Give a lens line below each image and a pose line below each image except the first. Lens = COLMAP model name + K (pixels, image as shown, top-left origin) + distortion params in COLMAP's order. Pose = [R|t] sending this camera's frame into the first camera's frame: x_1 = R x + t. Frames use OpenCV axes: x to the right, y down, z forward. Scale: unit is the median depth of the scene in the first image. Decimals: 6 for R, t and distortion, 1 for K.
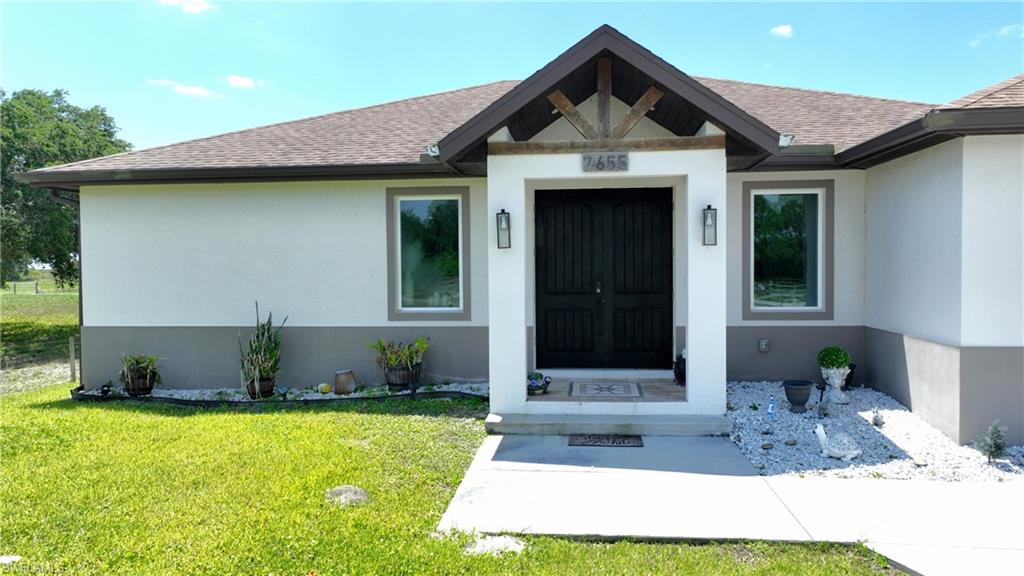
lens RADIAL K [[718.4, 0, 526.1], [0, 718.4, 265.4], [0, 0, 1]] dist [0.019884, 0.002419]
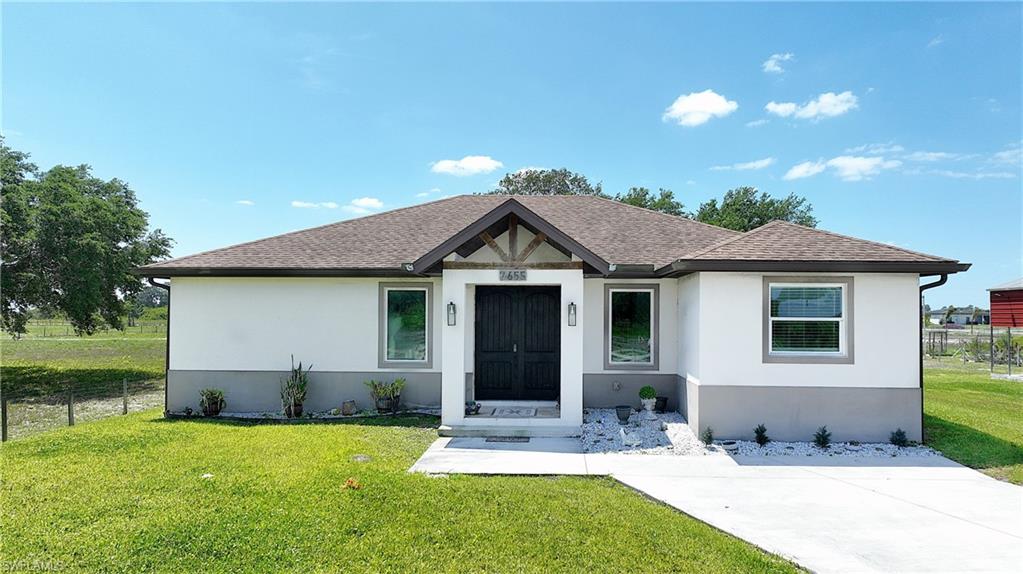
lens RADIAL K [[717.7, 0, 550.6], [0, 717.7, 298.1], [0, 0, 1]] dist [0.019884, 0.002419]
pose [[0.997737, 0.016898, 0.065083, 0.076982], [-0.015415, 0.999612, -0.023220, -0.044804], [-0.065450, 0.022165, 0.997610, -0.587661]]
